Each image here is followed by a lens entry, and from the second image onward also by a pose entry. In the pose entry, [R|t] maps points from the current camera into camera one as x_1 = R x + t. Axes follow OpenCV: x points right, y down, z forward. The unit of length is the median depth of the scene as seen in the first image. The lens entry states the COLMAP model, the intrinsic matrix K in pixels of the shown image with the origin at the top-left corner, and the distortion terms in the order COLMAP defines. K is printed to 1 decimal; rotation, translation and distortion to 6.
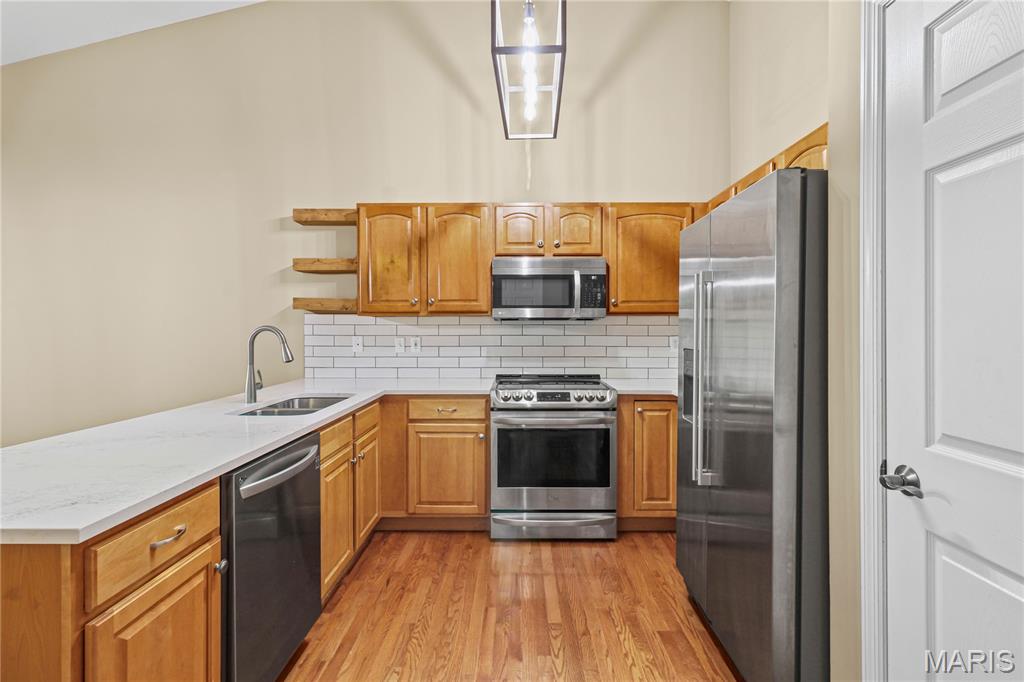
lens RADIAL K [[481.2, 0, 515.4], [0, 481.2, 328.5], [0, 0, 1]] dist [0.001308, 0.000683]
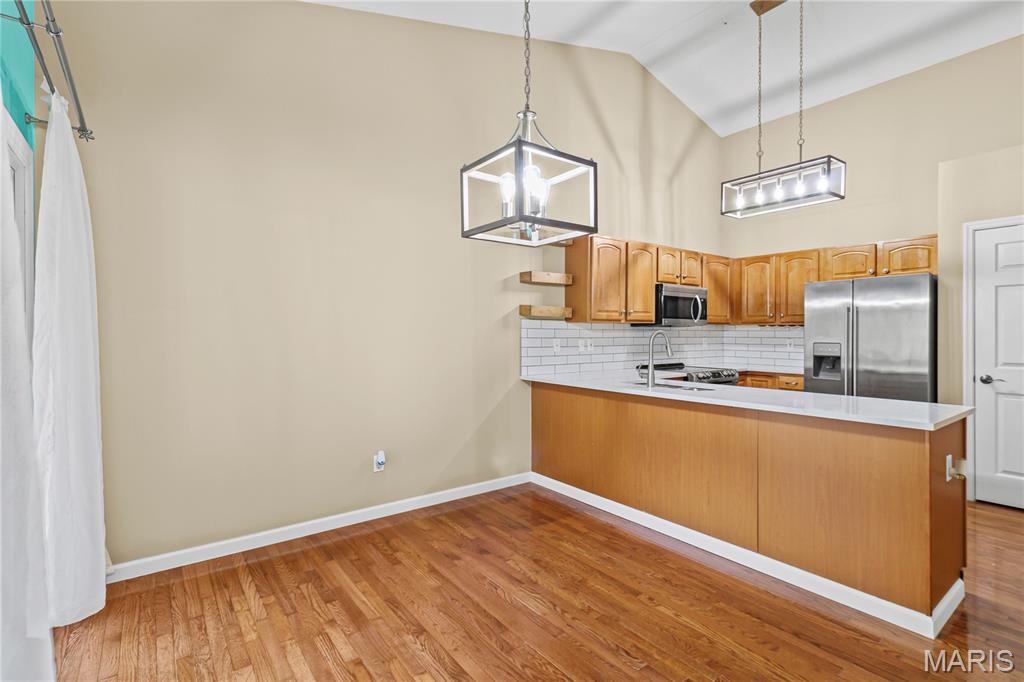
lens RADIAL K [[481.2, 0, 515.4], [0, 481.2, 328.5], [0, 0, 1]] dist [0.001308, 0.000683]
pose [[0.798053, 0.006855, 0.602548, -1.227492], [-0.000994, 0.999949, -0.010059, 0.003174], [-0.602587, 0.007429, 0.798019, 0.104852]]
